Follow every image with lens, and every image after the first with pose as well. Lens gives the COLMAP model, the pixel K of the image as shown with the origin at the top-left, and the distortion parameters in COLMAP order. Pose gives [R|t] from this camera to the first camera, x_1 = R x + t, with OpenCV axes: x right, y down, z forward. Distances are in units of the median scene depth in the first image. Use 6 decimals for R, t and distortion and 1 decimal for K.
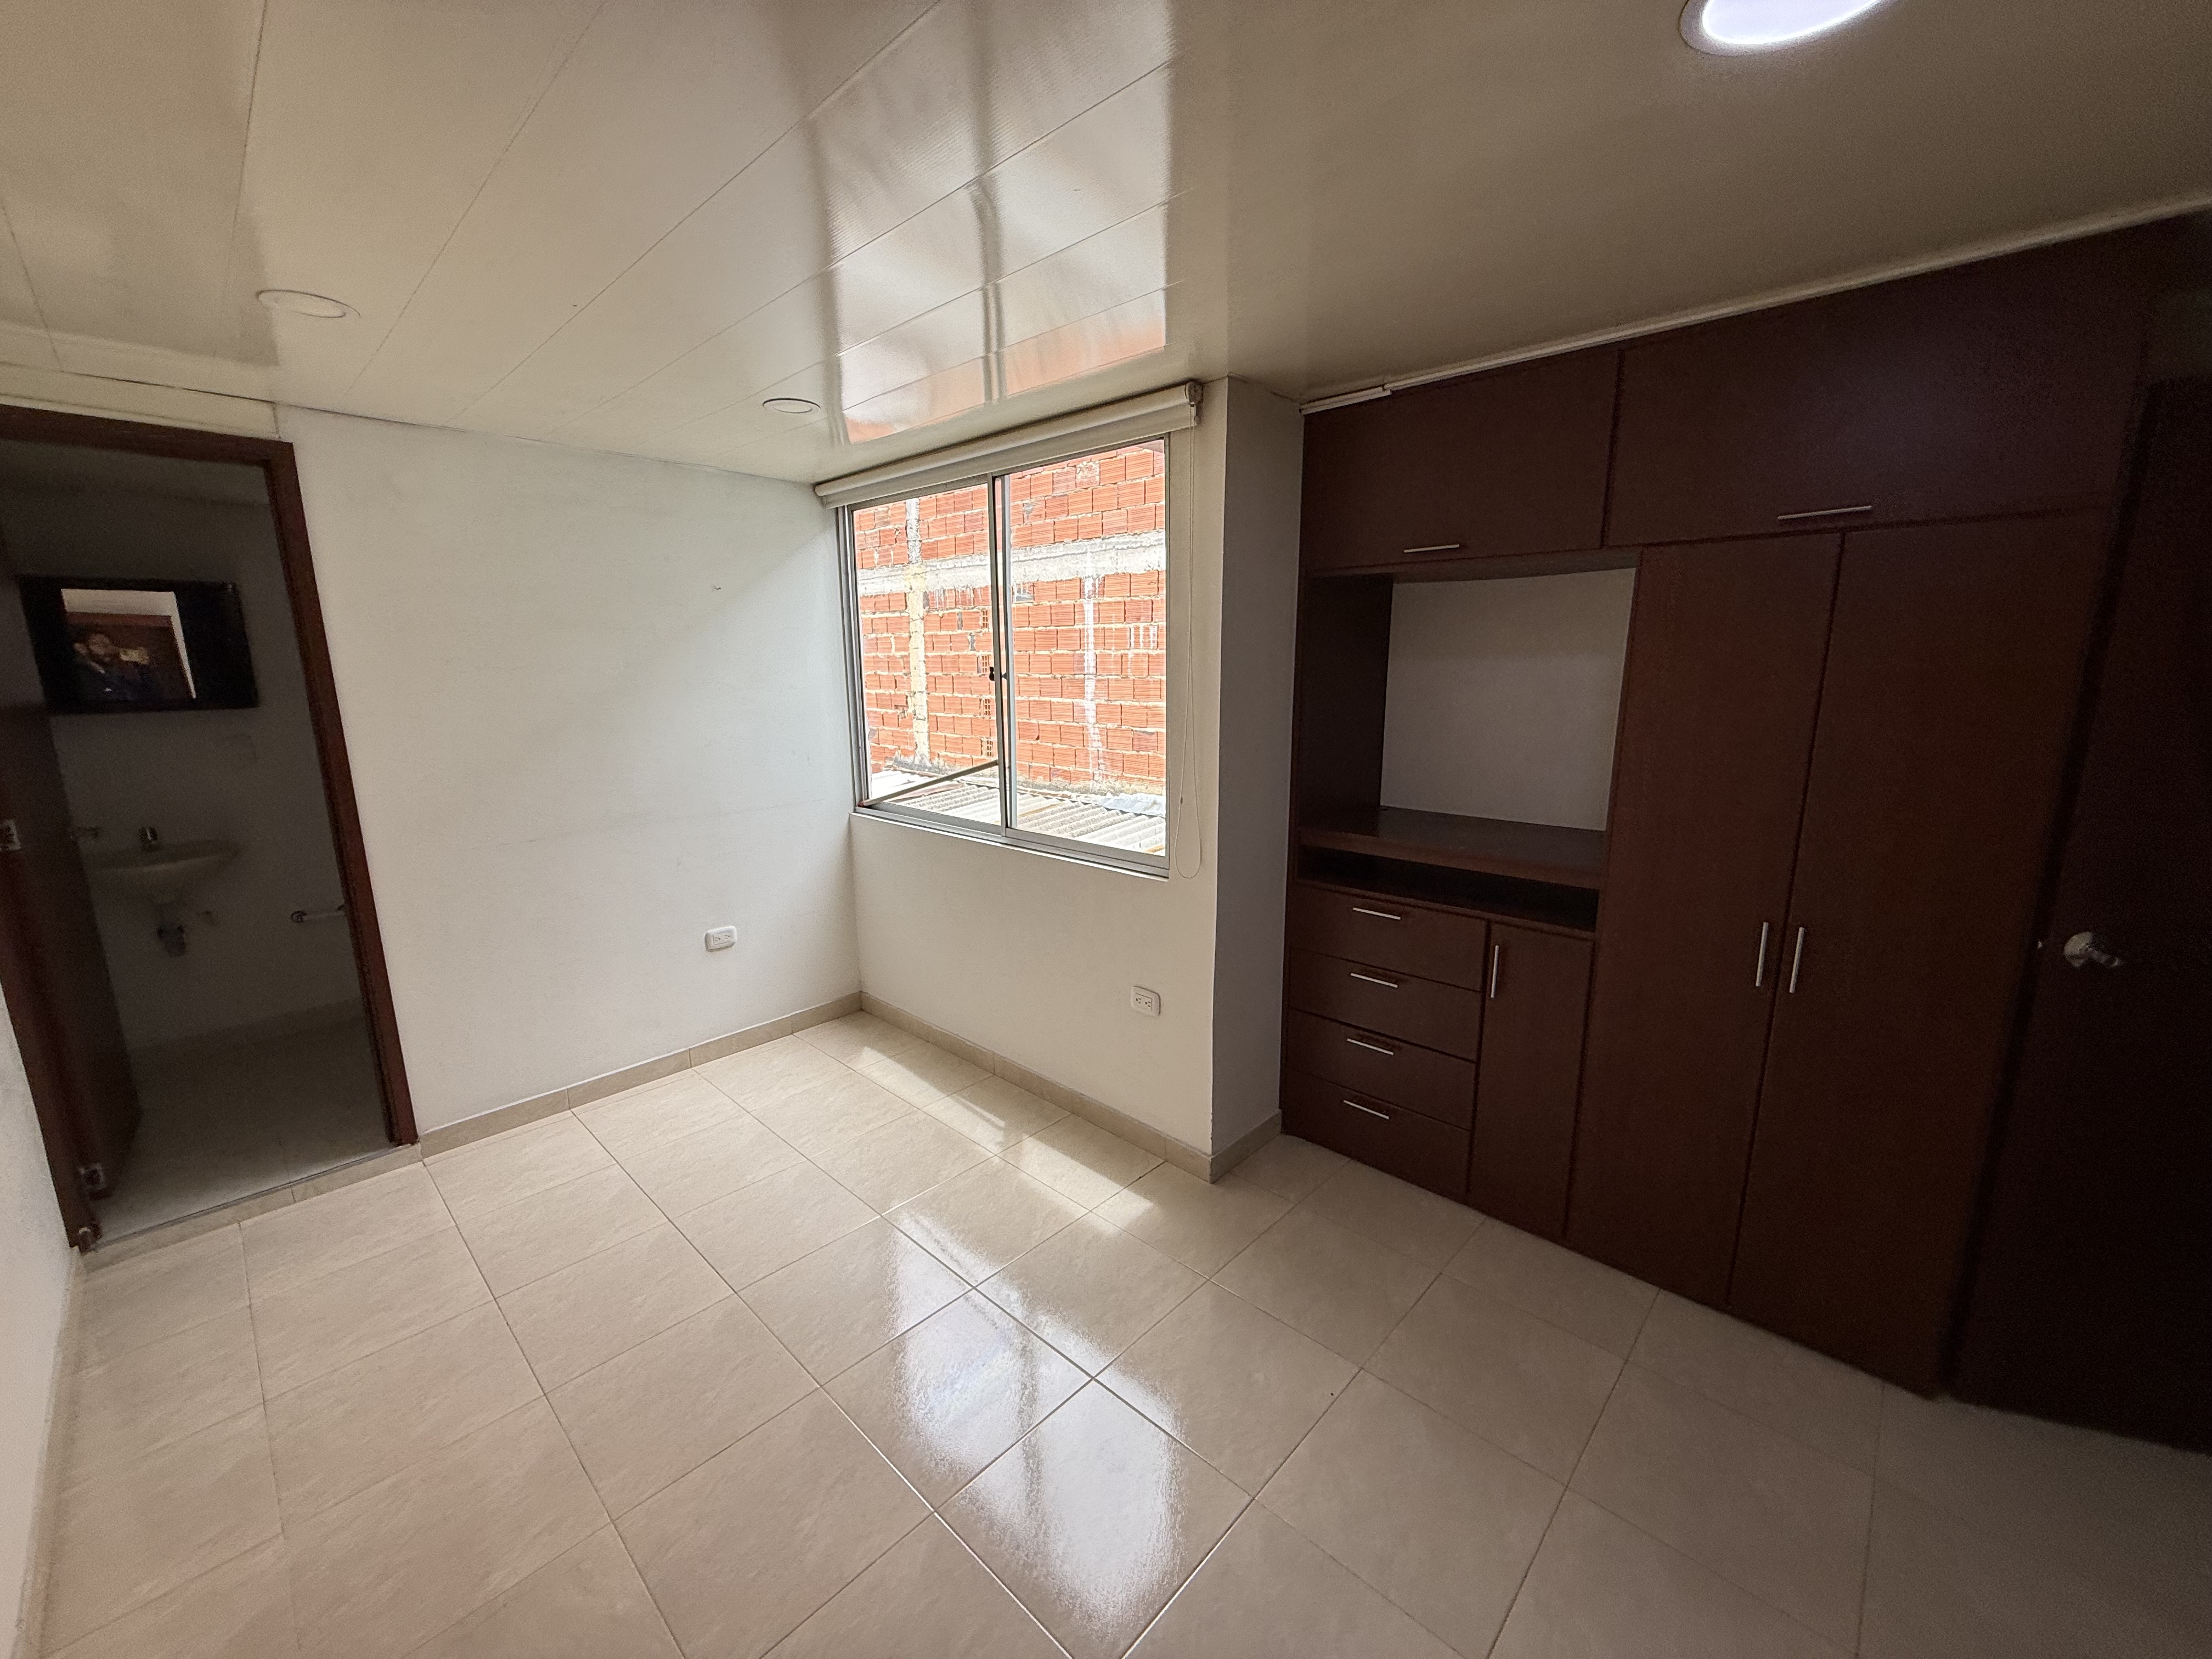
lens RADIAL K [[878.9, 0, 1106.3], [0, 878.9, 833.9], [0, 0, 1]] dist [-0.001420, 0.000053]
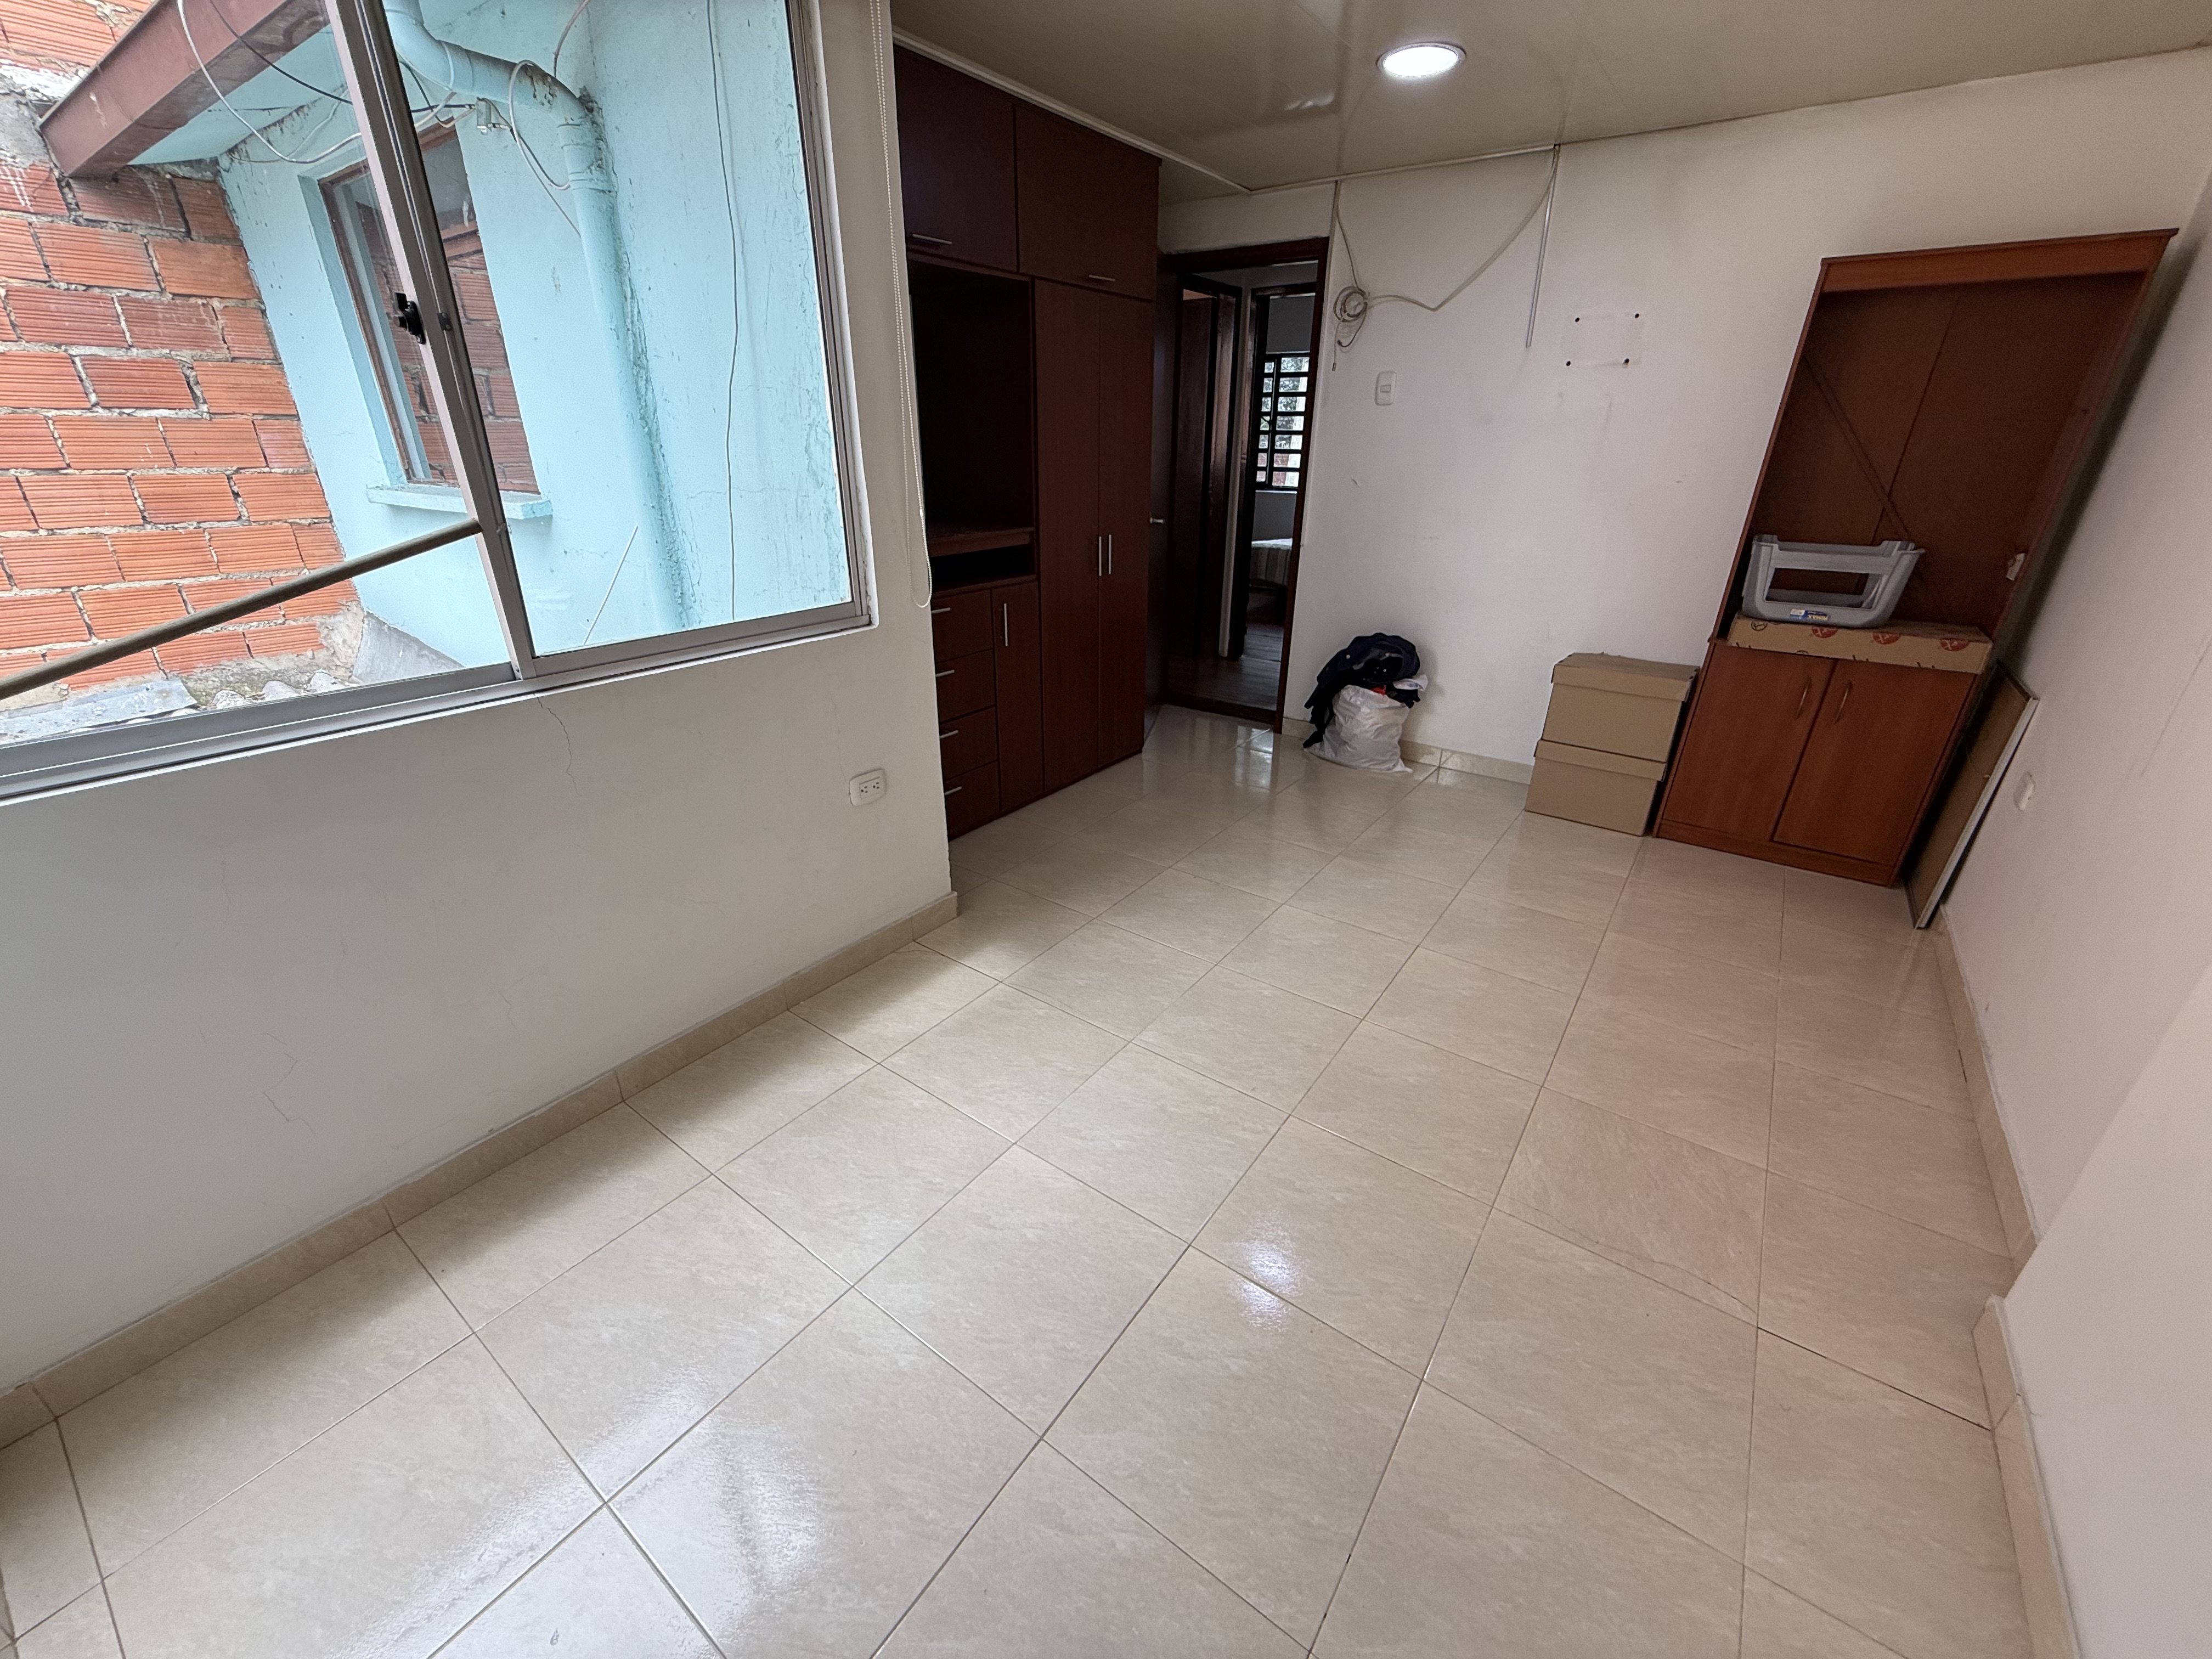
lens RADIAL K [[878.9, 0, 1104.6], [0, 878.9, 828.5], [0, 0, 1]] dist [-0.001420, 0.000053]
pose [[-0.126016, -0.401327, 0.907225, -0.703610], [0.187731, 0.888343, 0.419051, -0.075353], [-0.974103, 0.223121, -0.036604, 0.768510]]
